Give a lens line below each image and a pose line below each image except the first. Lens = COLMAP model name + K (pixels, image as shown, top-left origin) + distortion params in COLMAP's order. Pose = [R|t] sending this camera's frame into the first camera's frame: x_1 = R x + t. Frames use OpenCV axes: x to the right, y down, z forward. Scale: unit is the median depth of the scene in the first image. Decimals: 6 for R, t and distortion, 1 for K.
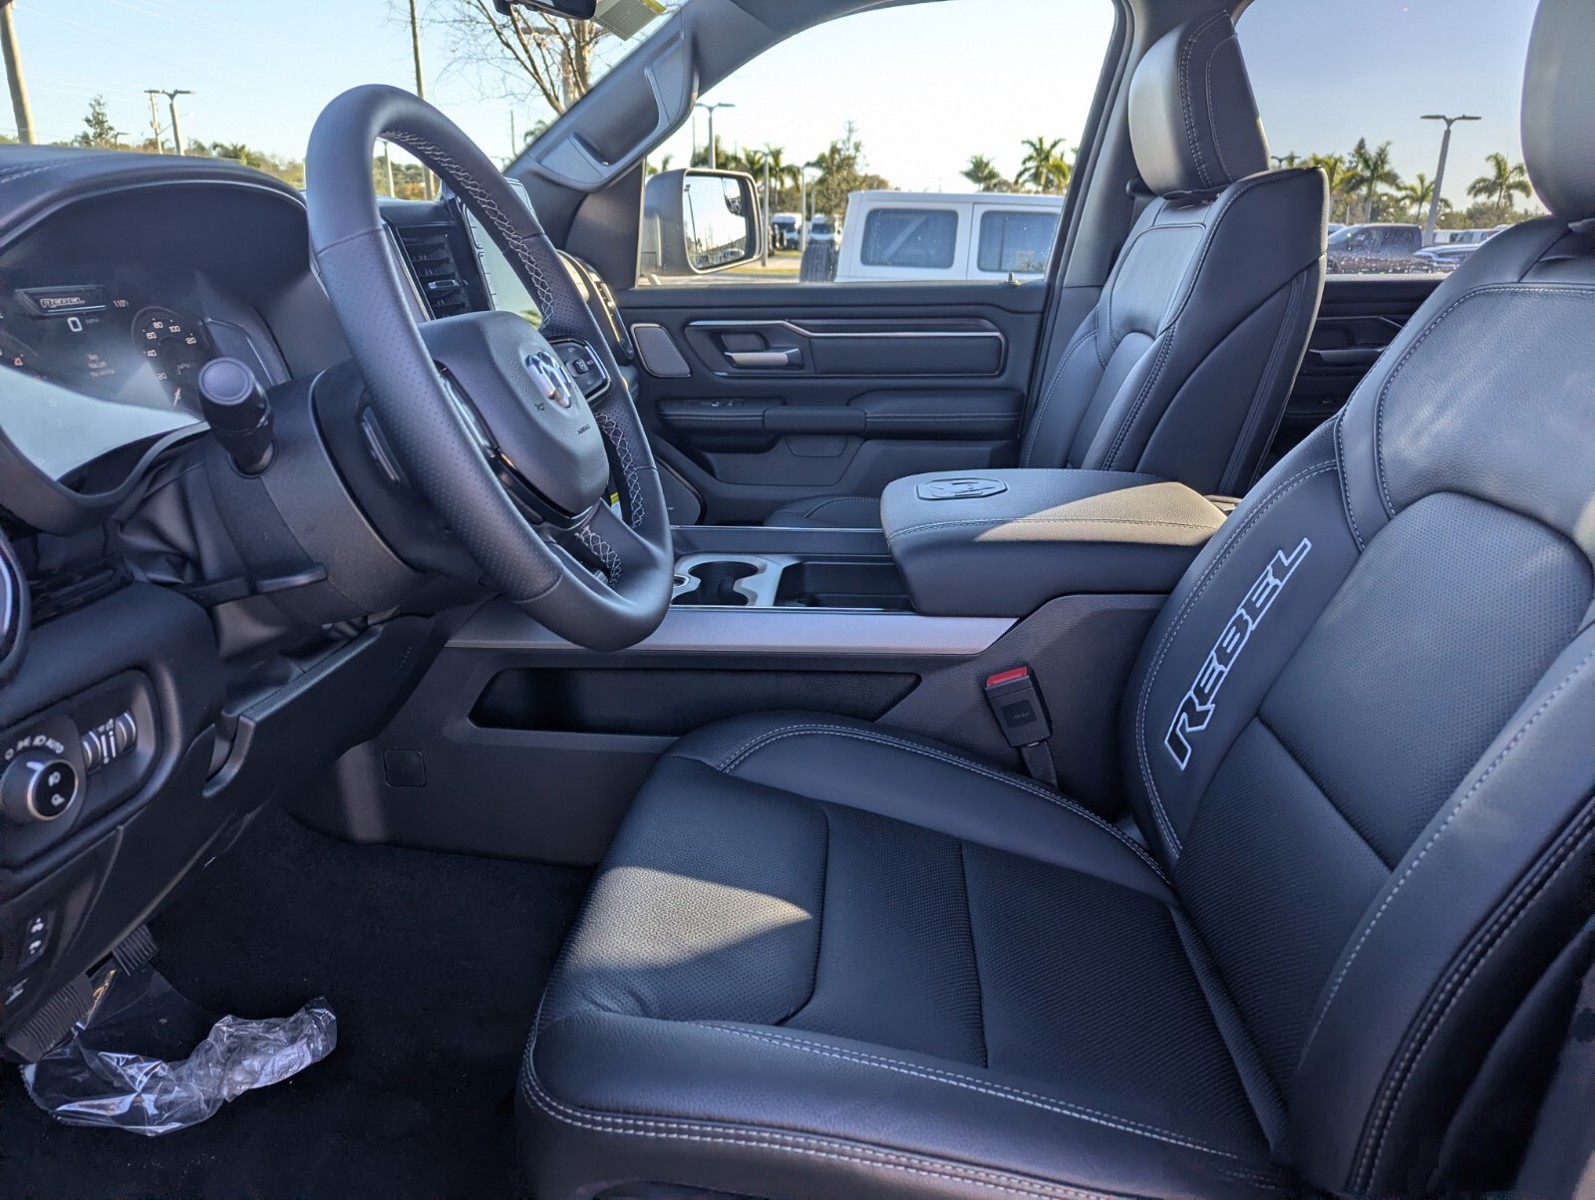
lens RADIAL K [[1121.9, 0, 797.5], [0, 1121.9, 600.0], [0, 0, 1]] dist [0.055886, -0.045863]
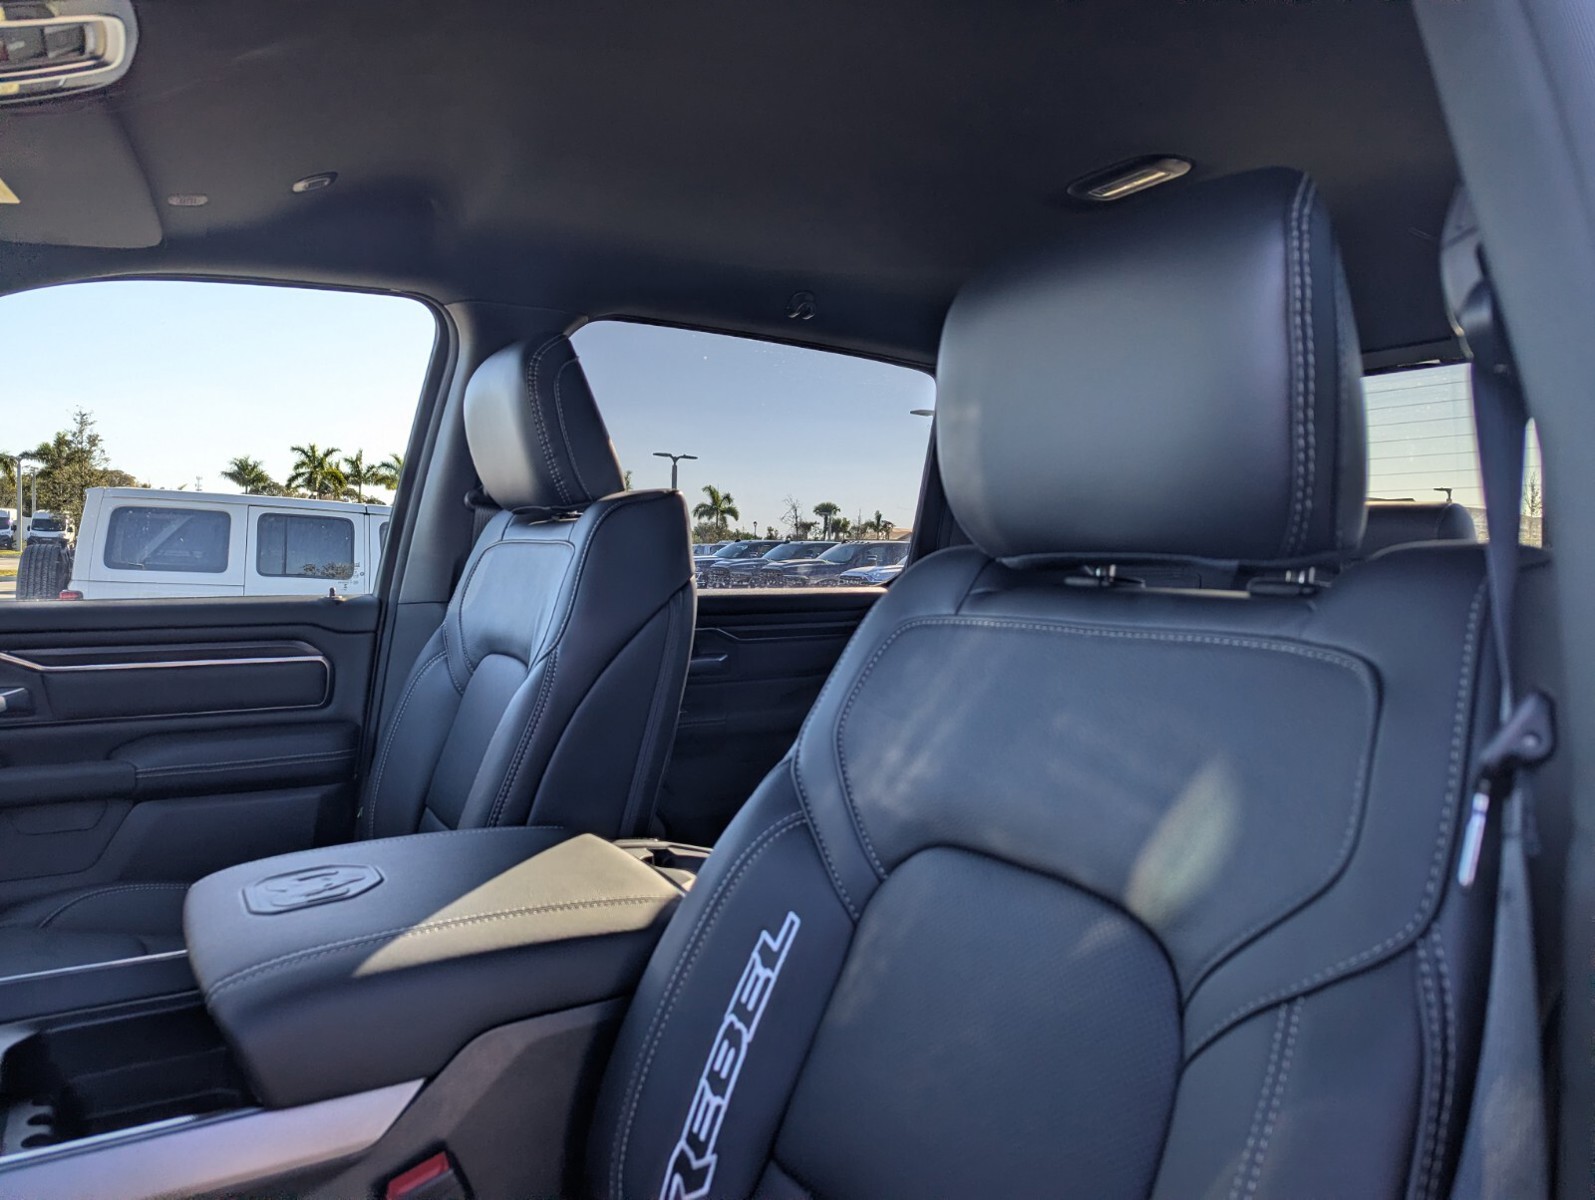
lens RADIAL K [[1121.9, 0, 797.5], [0, 1121.9, 600.0], [0, 0, 1]] dist [0.055886, -0.045863]
pose [[0.823516, -0.011794, 0.567170, -0.005622], [0.157002, 0.965471, -0.207886, -0.055174], [-0.545135, 0.260244, 0.796932, 0.152010]]
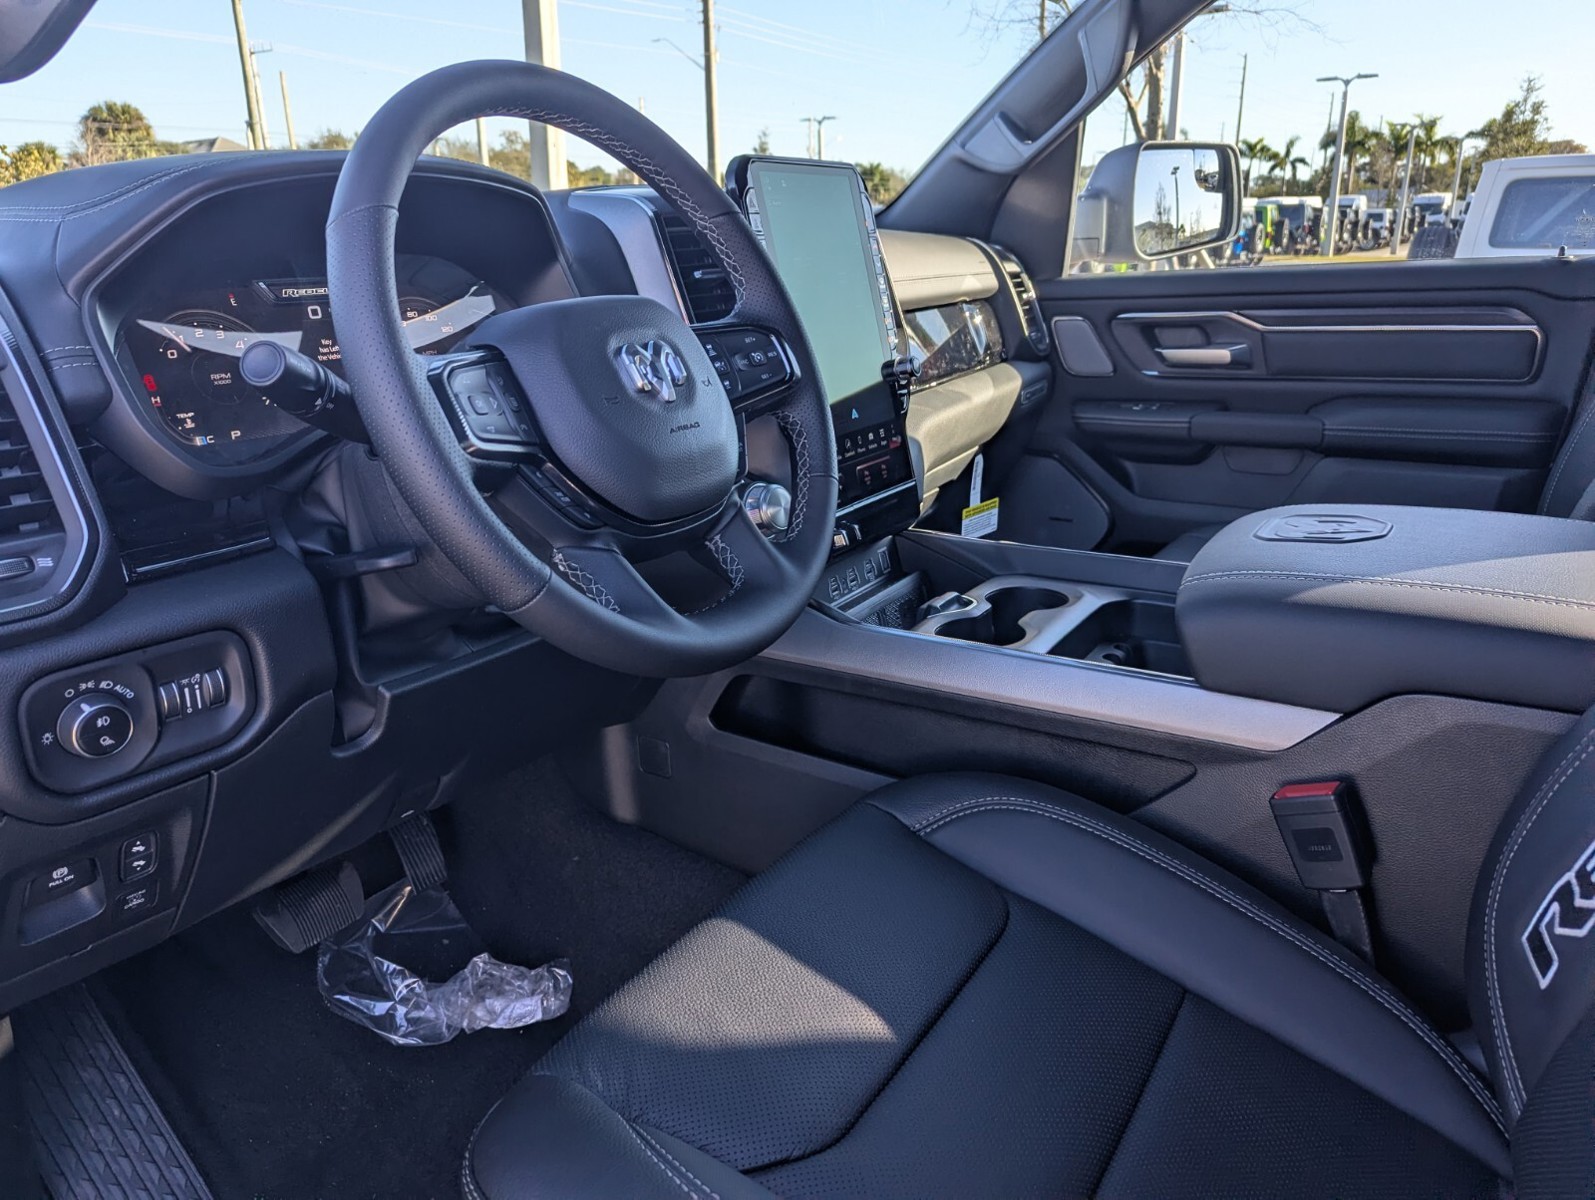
lens RADIAL K [[1118.3, 0, 780.4], [0, 1118.3, 593.9], [0, 0, 1]] dist [0.048989, -0.034878]
pose [[0.870230, 0.116916, -0.478570, 0.140328], [-0.118512, 0.992586, 0.026991, -0.023821], [0.478178, 0.033228, 0.877634, 0.116836]]
